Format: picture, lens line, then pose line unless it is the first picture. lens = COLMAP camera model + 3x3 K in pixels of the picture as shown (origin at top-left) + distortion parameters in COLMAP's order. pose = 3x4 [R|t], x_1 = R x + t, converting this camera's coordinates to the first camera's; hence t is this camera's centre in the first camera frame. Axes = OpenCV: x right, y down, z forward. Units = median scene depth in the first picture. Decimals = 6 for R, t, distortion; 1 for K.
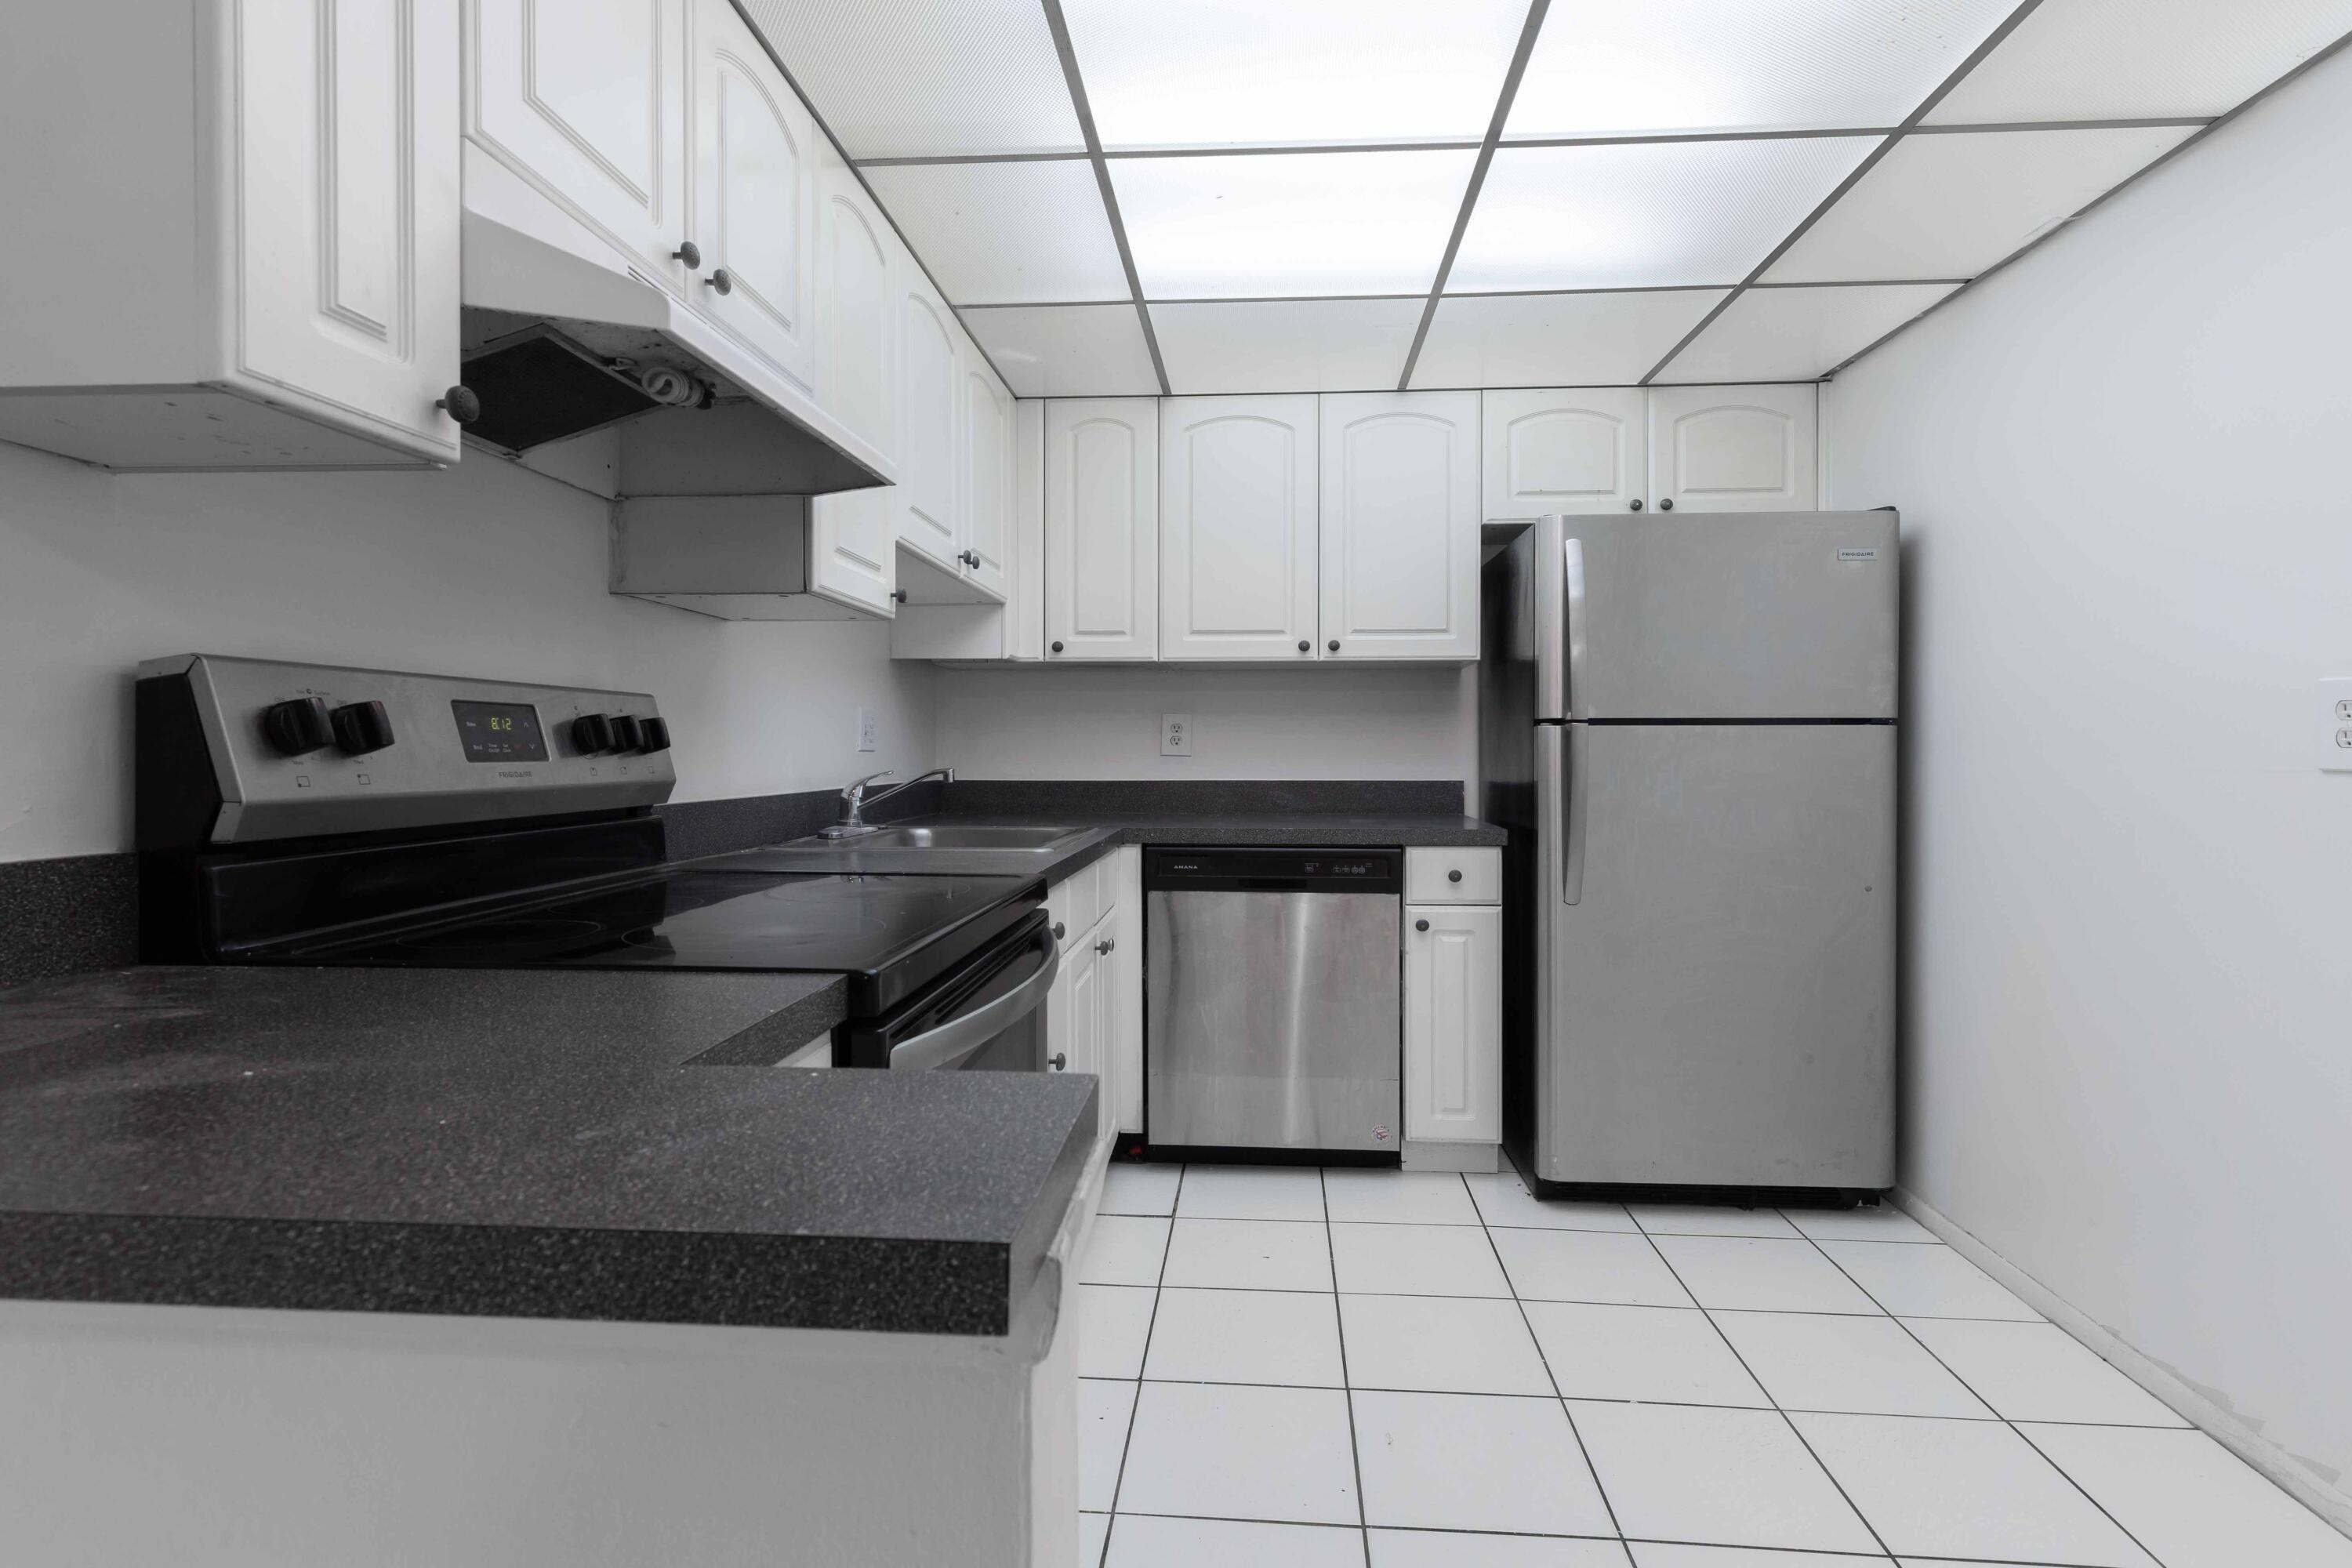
lens RADIAL K [[1180.8, 0, 1180.5], [0, 1180.8, 761.6], [0, 0, 1]] dist [0.005471, -0.000088]
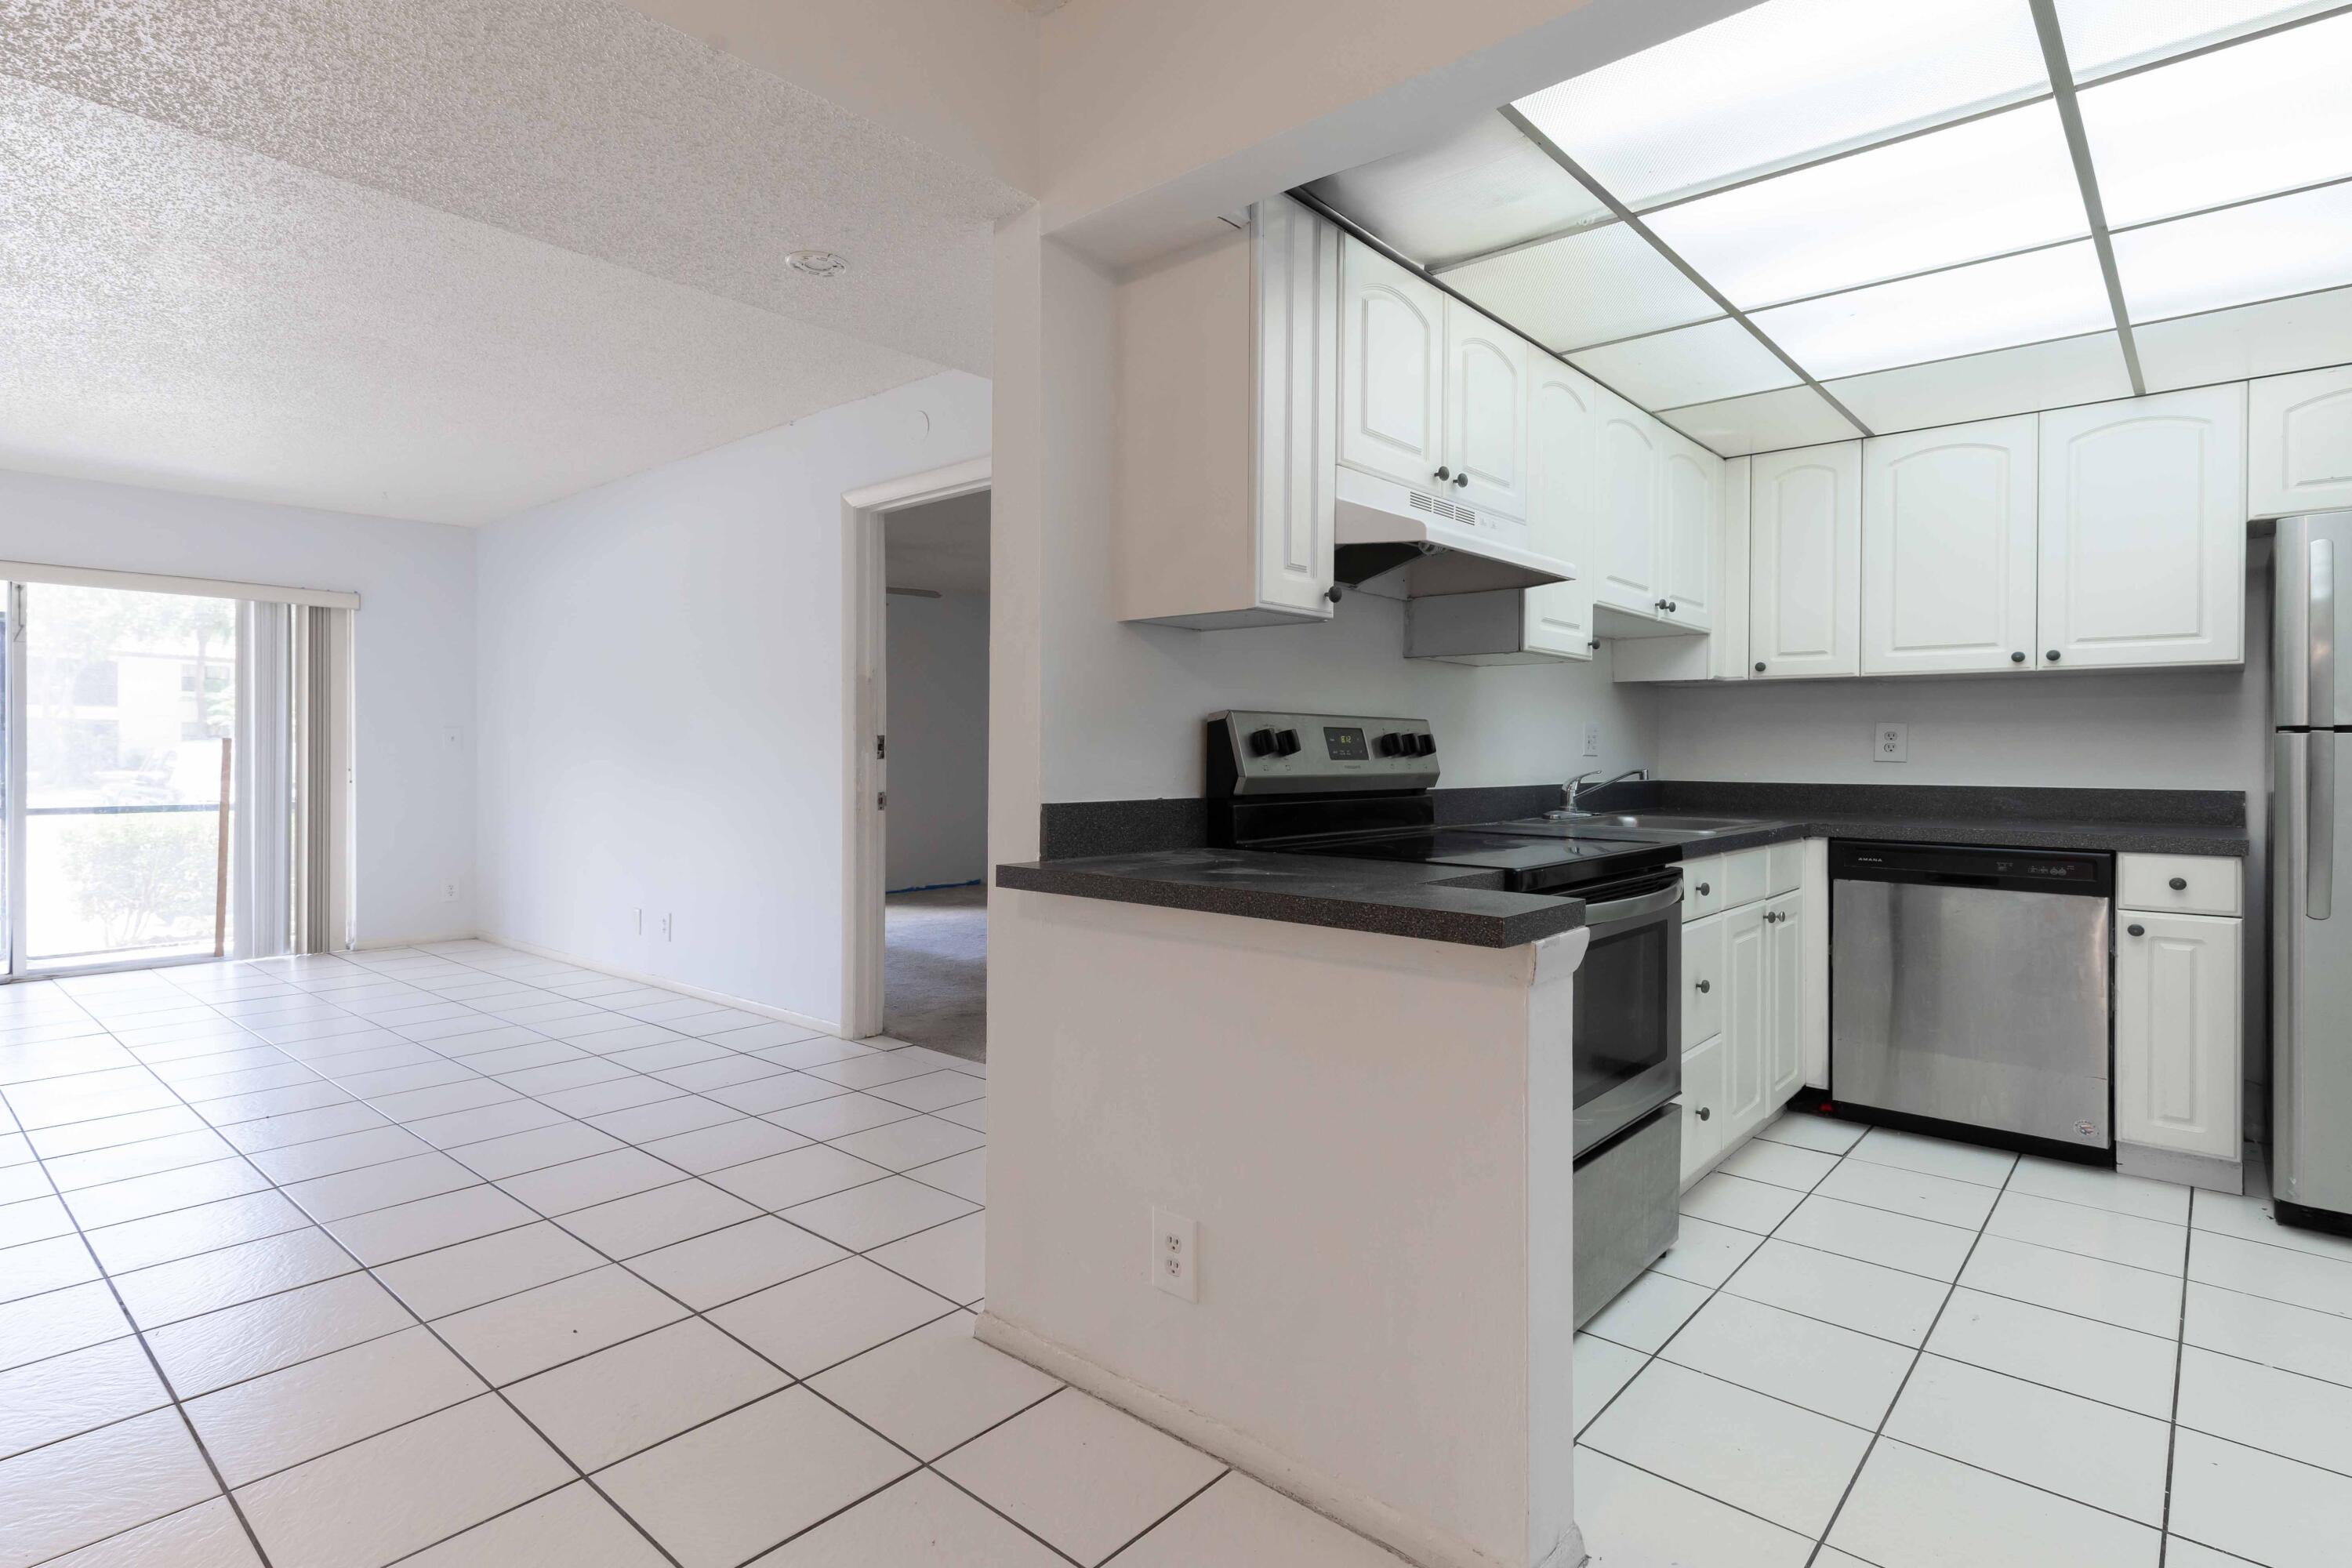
lens RADIAL K [[1180.8, 0, 1180.5], [0, 1180.8, 761.6], [0, 0, 1]] dist [0.005471, -0.000088]
pose [[0.796151, 0.007957, -0.605045, 0.175731], [-0.010752, 0.999942, -0.000998, 0.003848], [0.605002, 0.007300, 0.796190, -0.326884]]
